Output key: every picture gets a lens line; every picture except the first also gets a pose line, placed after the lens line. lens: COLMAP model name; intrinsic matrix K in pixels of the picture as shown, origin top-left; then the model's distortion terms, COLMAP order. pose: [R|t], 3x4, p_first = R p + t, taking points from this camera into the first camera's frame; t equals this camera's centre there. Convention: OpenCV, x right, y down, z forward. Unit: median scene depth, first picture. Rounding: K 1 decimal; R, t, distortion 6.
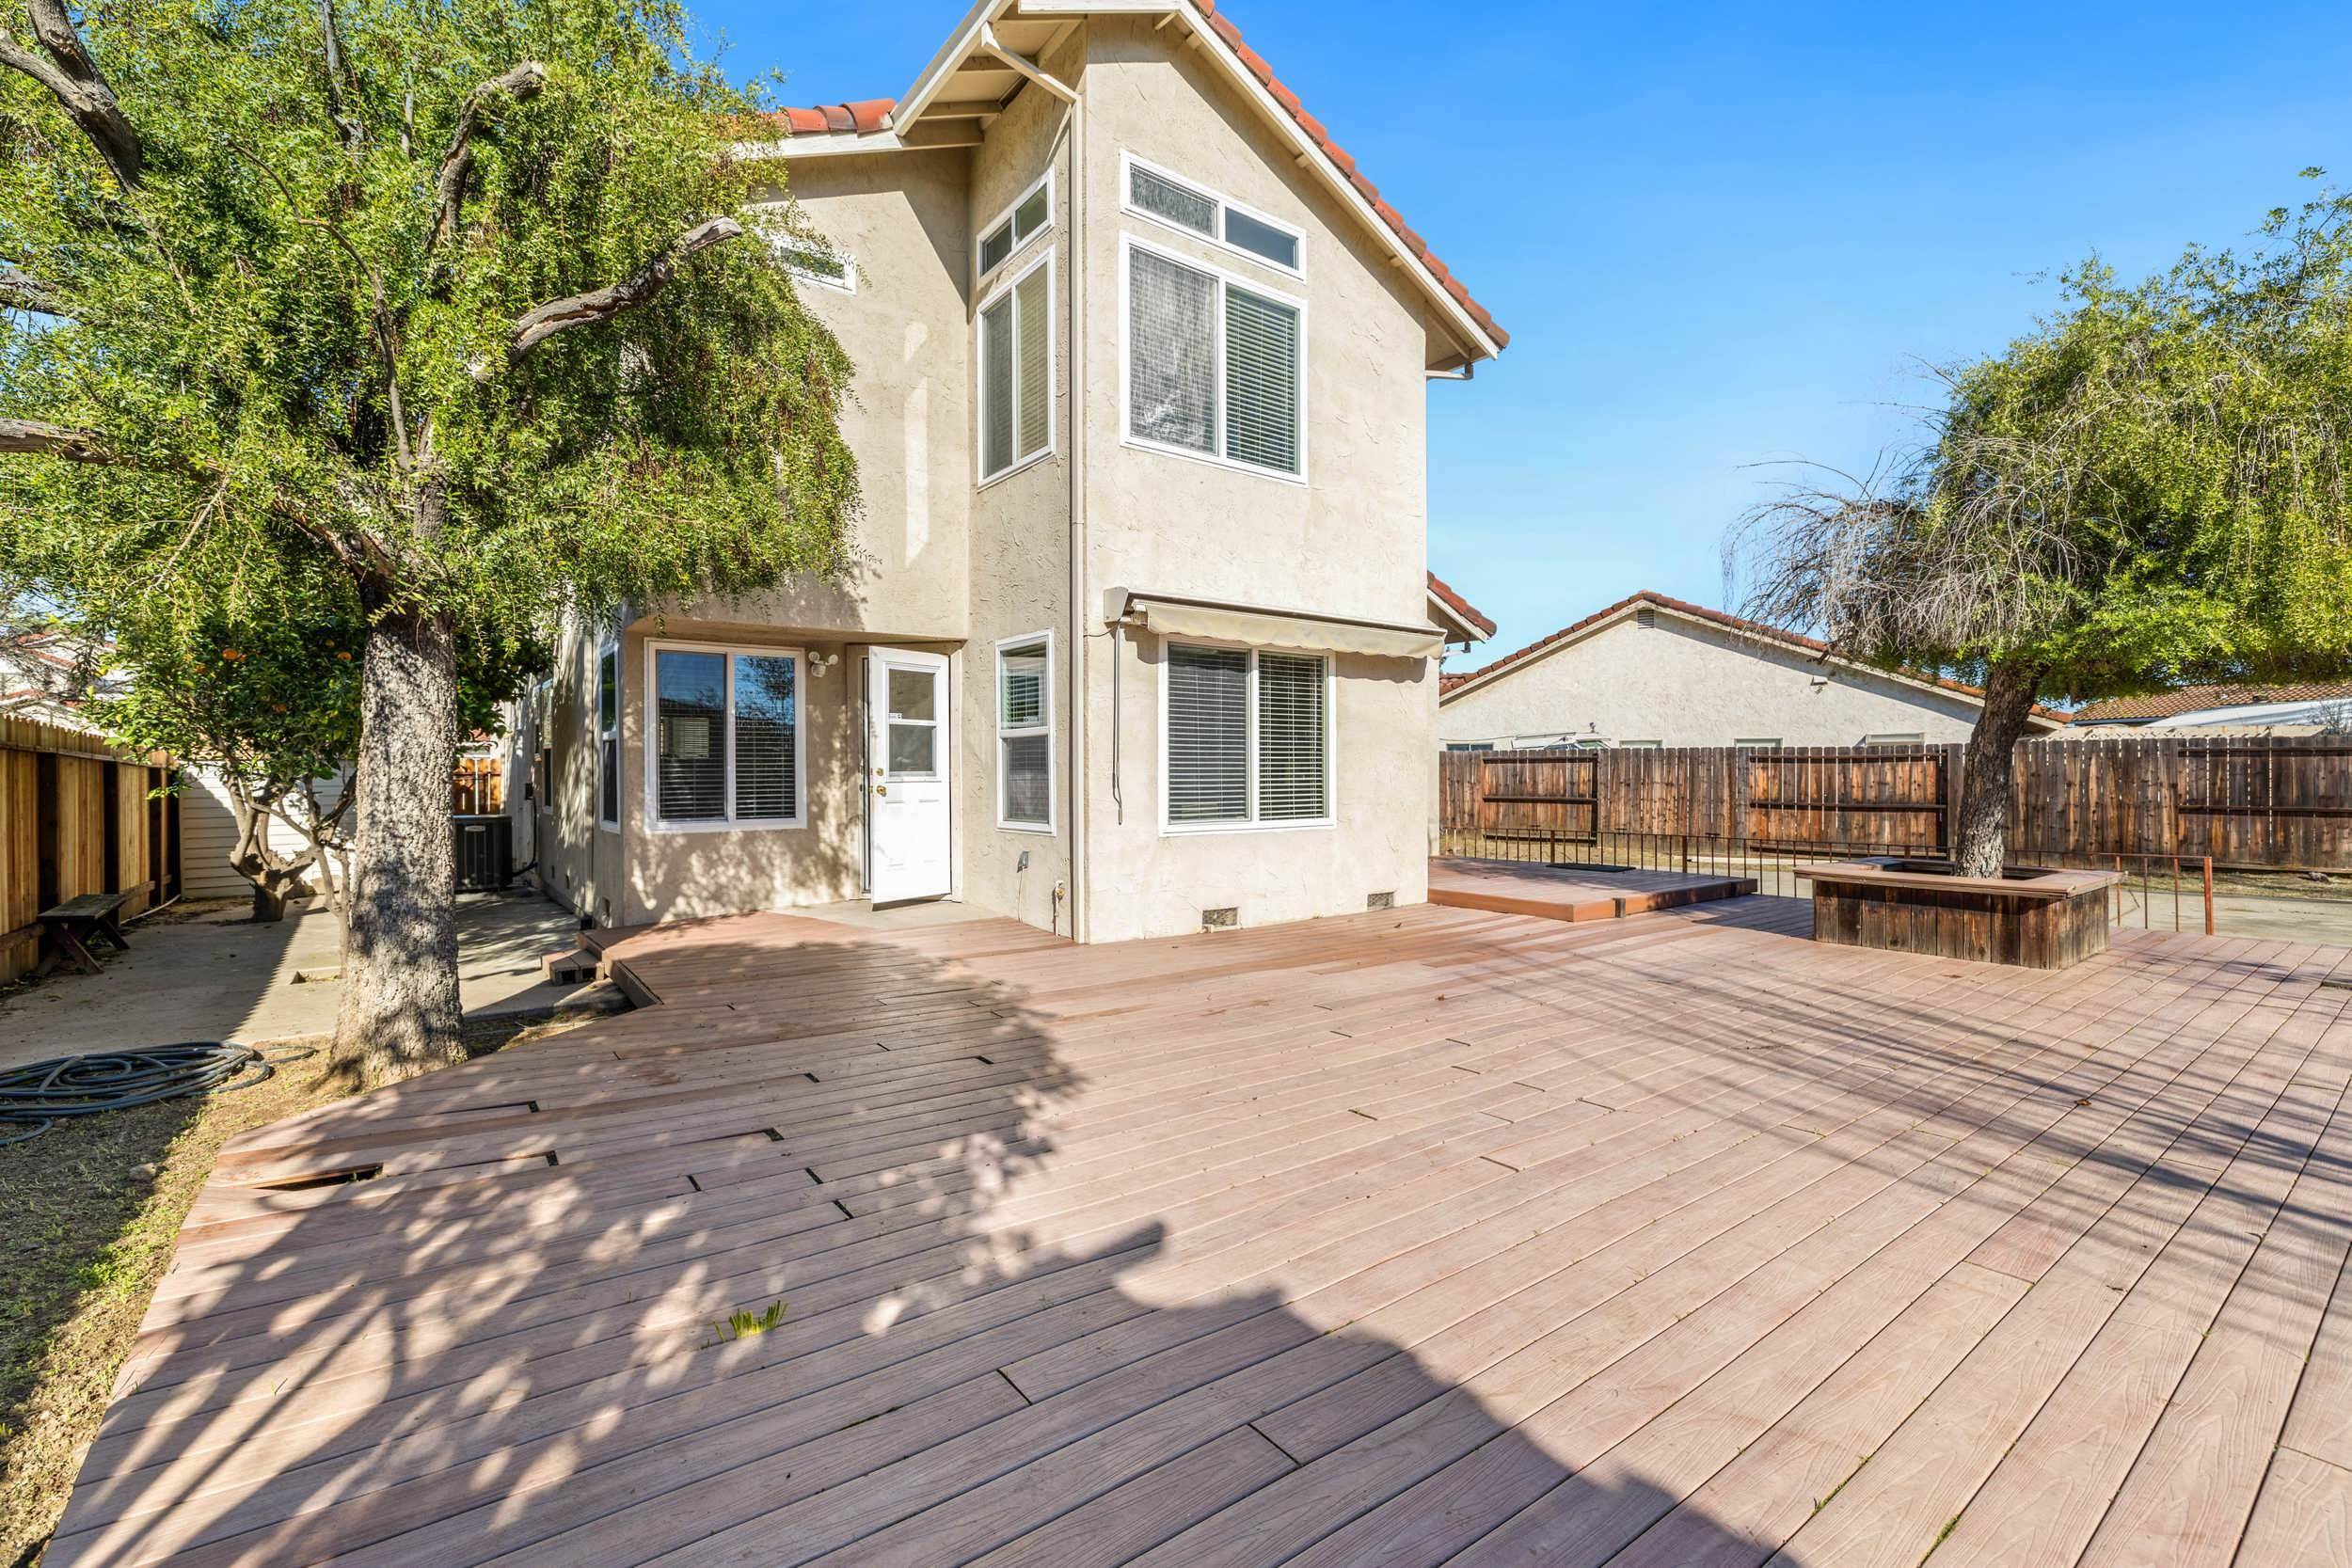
lens RADIAL K [[1026.1, 0, 1175.7], [0, 1026.1, 778.3], [0, 0, 1]] dist [-0.001545, 0.001329]
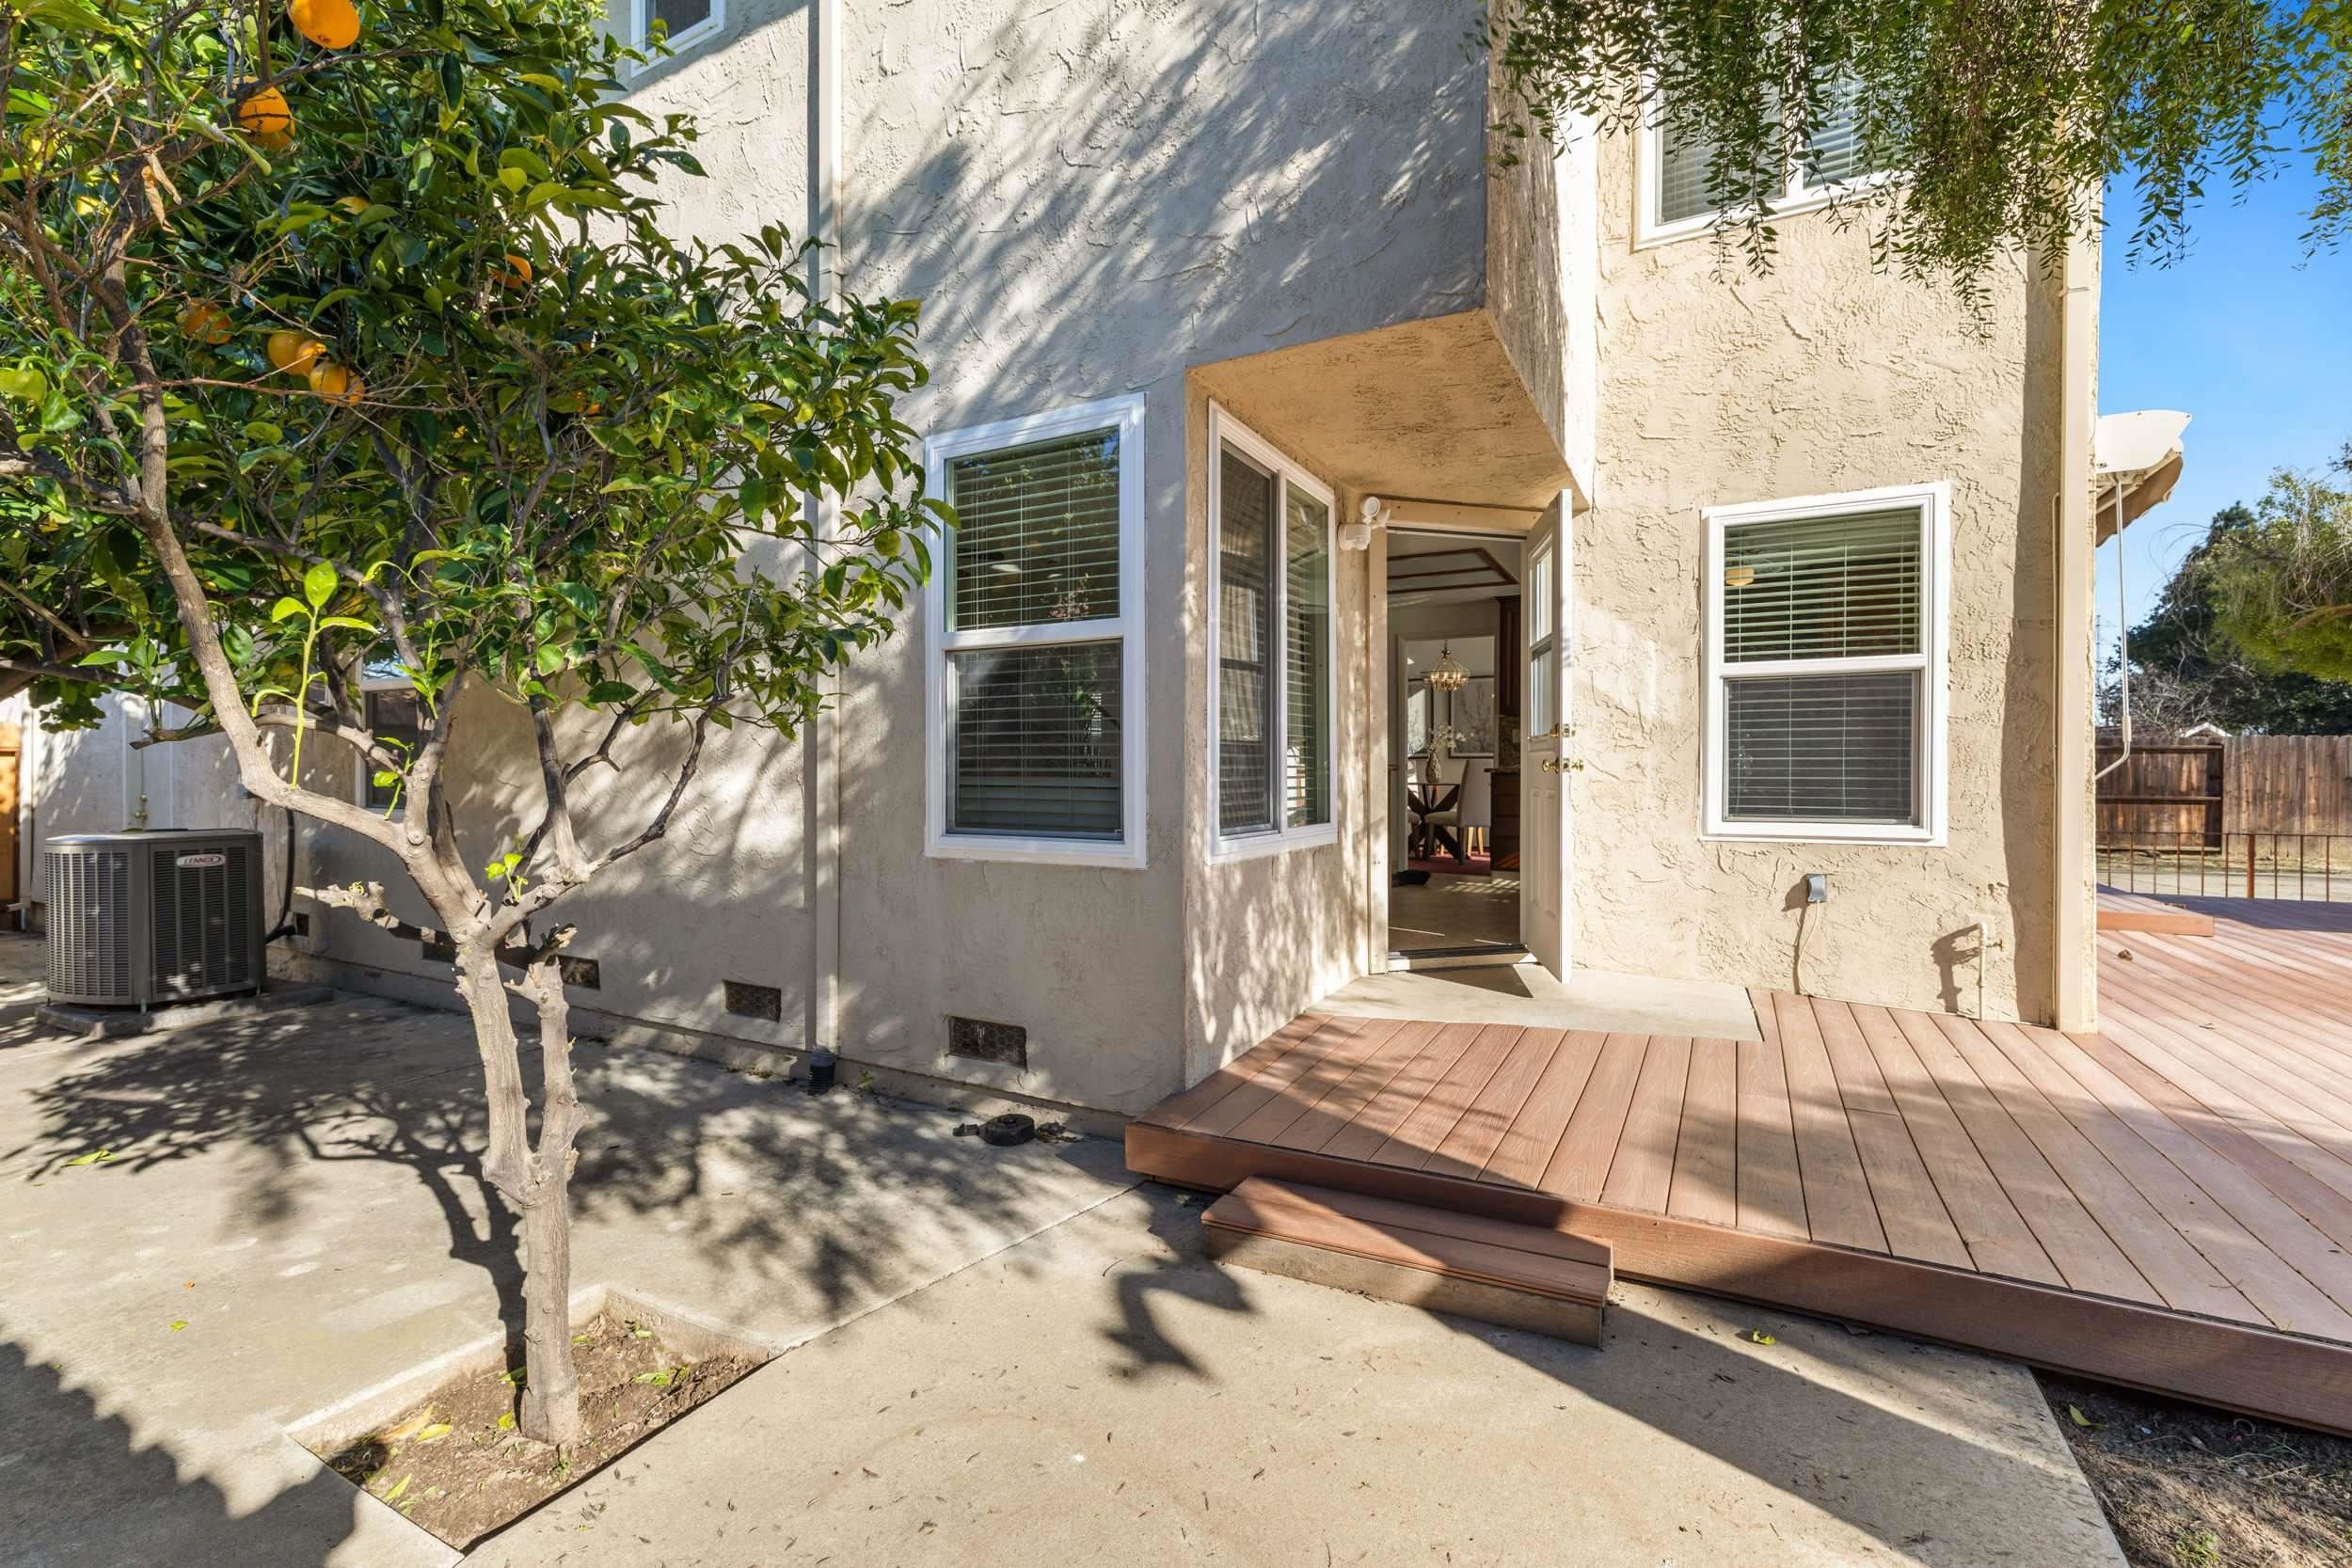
lens RADIAL K [[1026.1, 0, 1173.9], [0, 1026.1, 792.1], [0, 0, 1]] dist [-0.001545, 0.001329]
pose [[0.913869, -0.002927, 0.405999, -0.701572], [-0.002512, 0.999914, 0.012862, 0.018716], [-0.406002, -0.012774, 0.913783, 0.620085]]
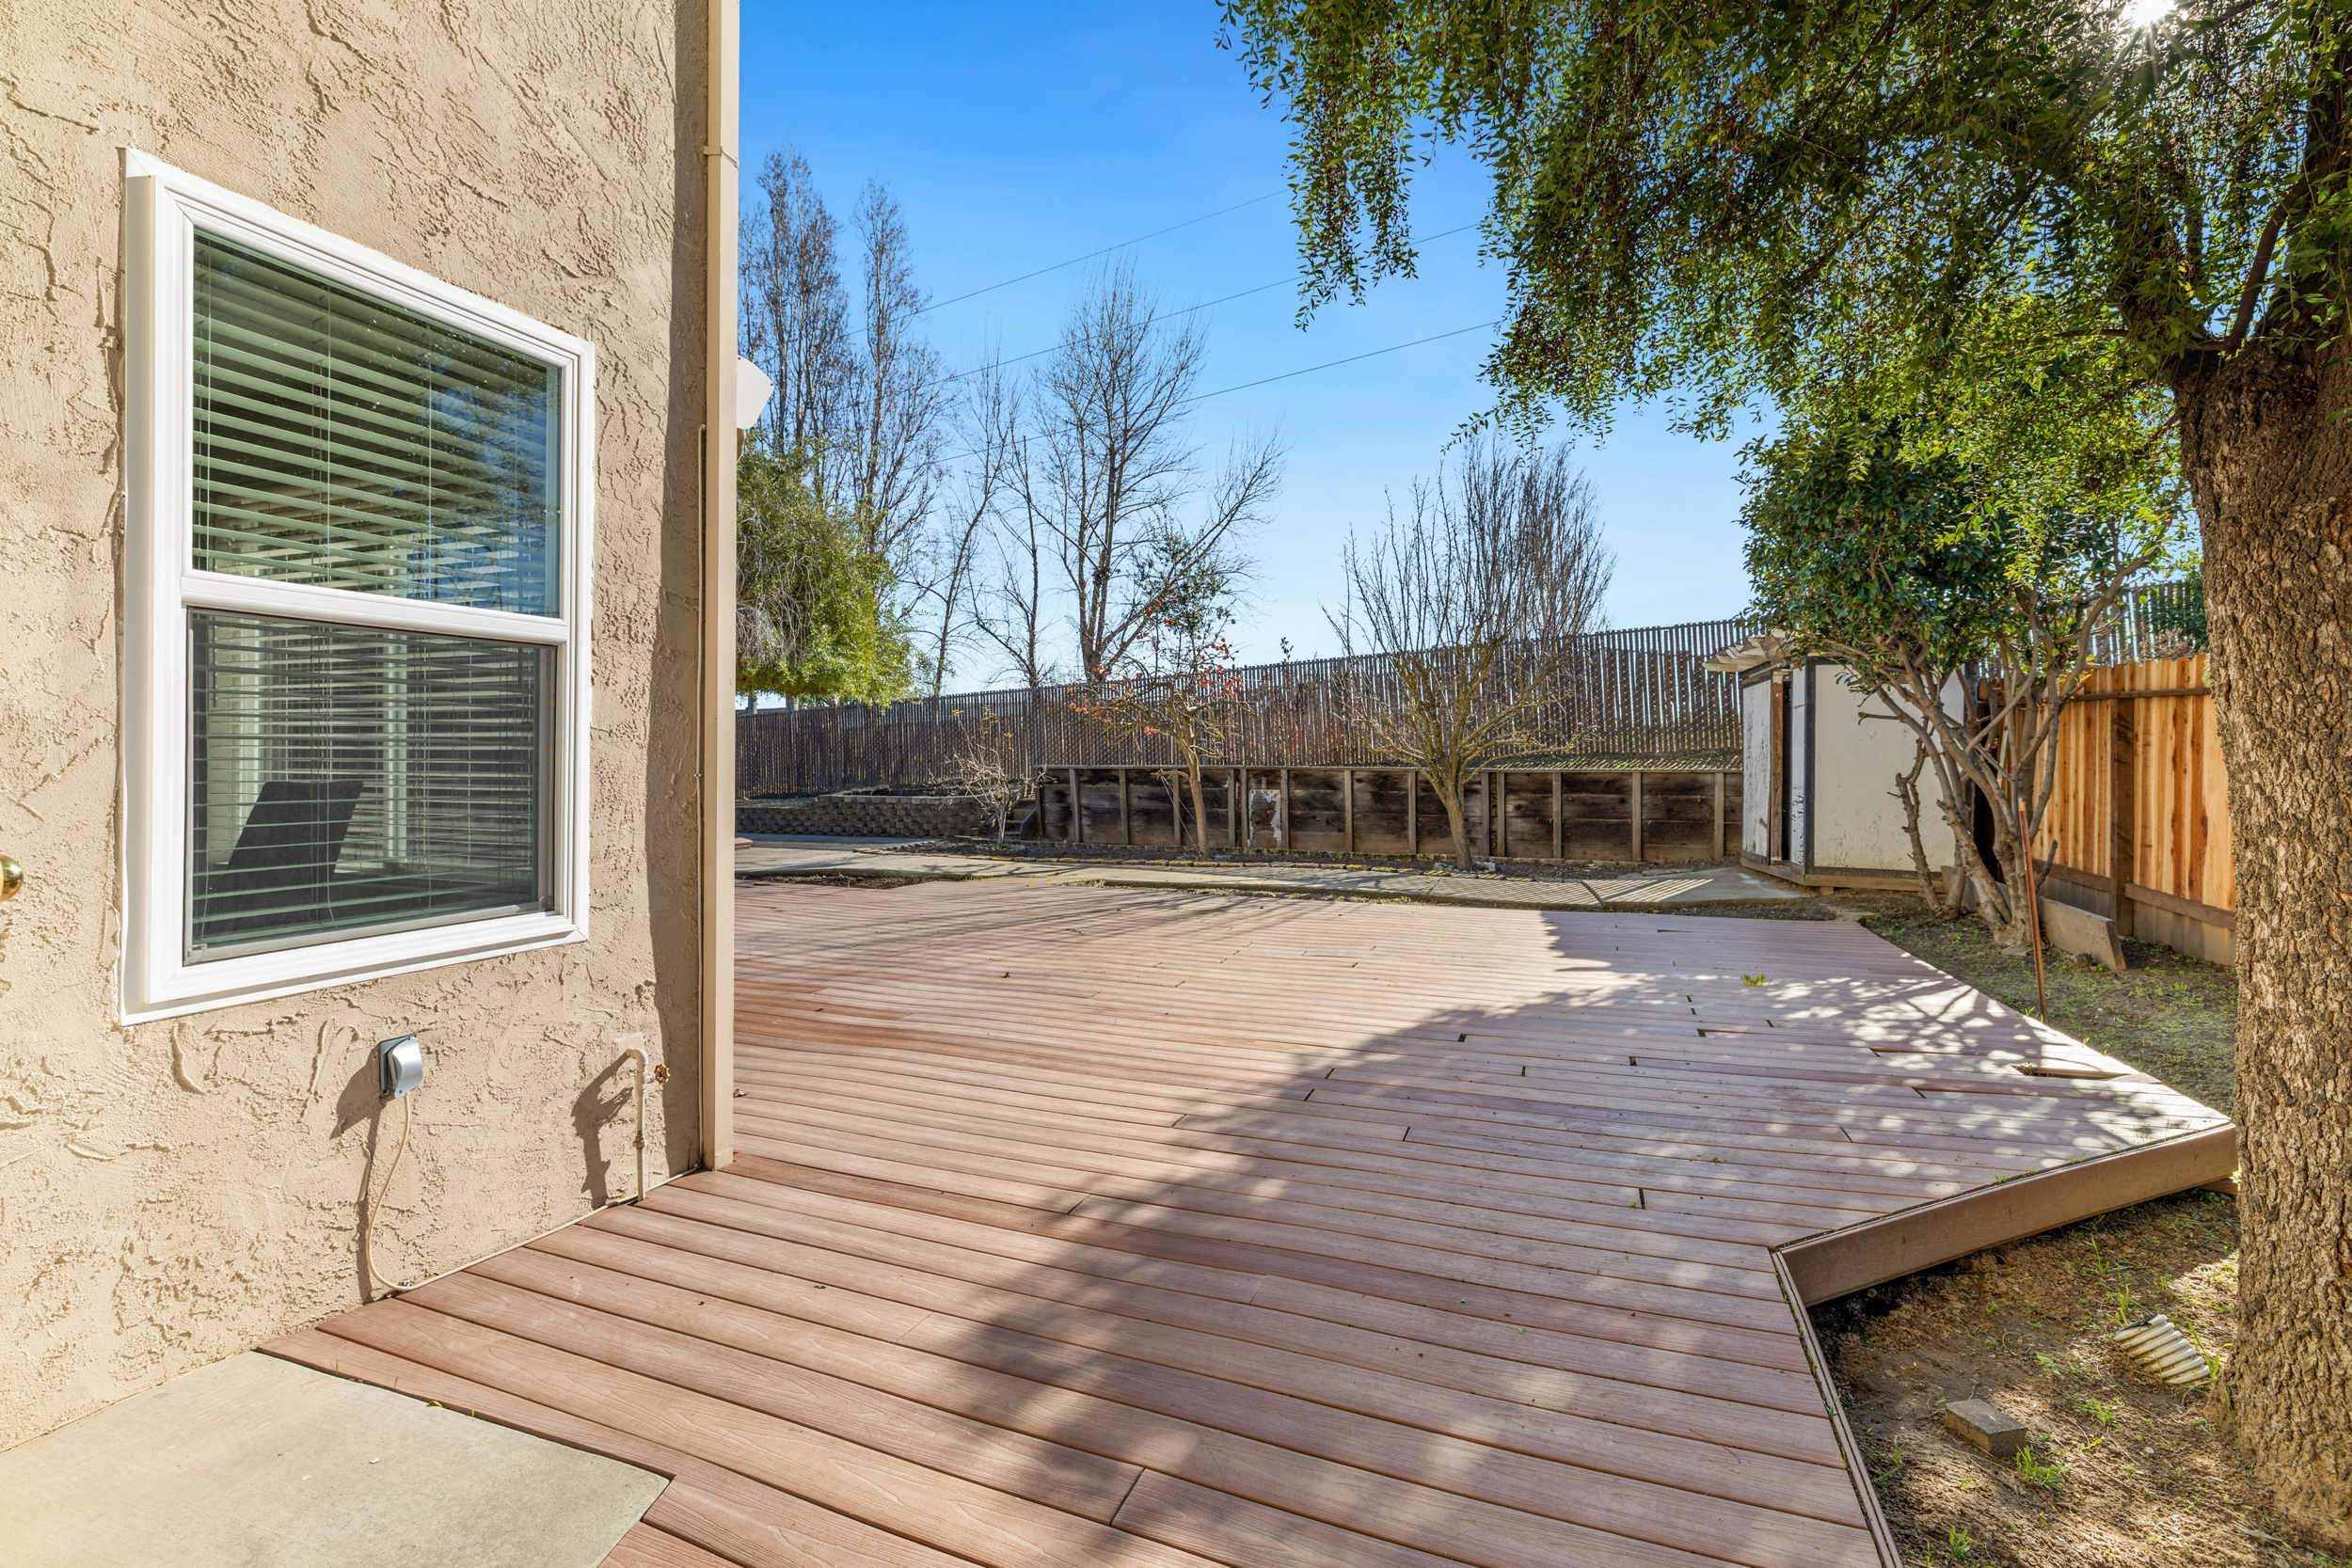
lens RADIAL K [[1026.1, 0, 1174.3], [0, 1026.1, 758.2], [0, 0, 1]] dist [-0.001545, 0.001329]
pose [[-0.513923, -0.002009, 0.857834, -0.492716], [-0.003342, 0.999994, 0.000339, -0.005883], [-0.857830, -0.002692, -0.513927, 0.955768]]
